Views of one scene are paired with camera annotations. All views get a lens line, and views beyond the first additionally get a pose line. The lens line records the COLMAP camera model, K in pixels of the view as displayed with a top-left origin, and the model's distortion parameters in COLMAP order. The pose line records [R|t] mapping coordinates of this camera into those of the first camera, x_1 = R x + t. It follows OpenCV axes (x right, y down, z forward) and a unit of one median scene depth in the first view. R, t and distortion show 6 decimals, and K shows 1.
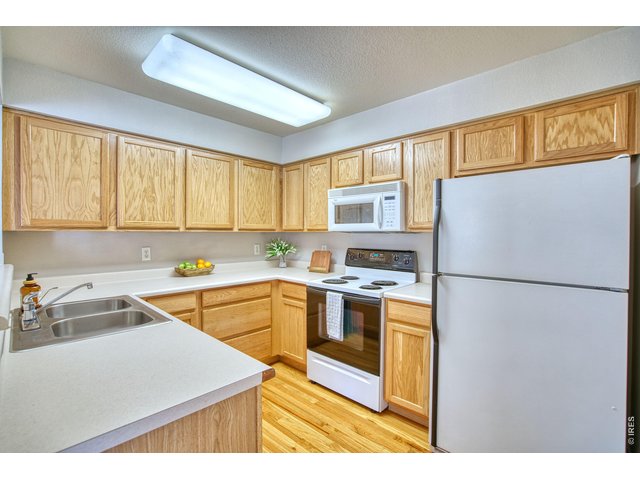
lens RADIAL K [[301.8, 0, 318.3], [0, 301.8, 238.3], [0, 0, 1]] dist [-0.017607, 0.000783]
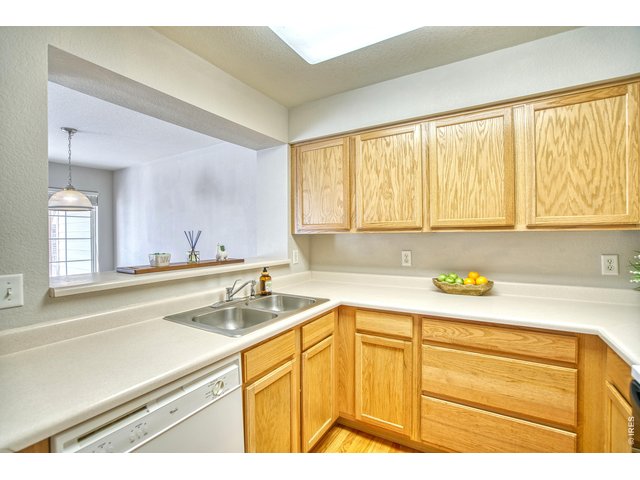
lens RADIAL K [[301.8, 0, 319.1], [0, 301.8, 236.1], [0, 0, 1]] dist [-0.017607, 0.000783]
pose [[0.225413, -0.000475, -0.974263, 0.237412], [-0.006208, 0.999979, -0.001924, -0.009892], [0.974244, 0.006482, 0.225405, 0.583665]]
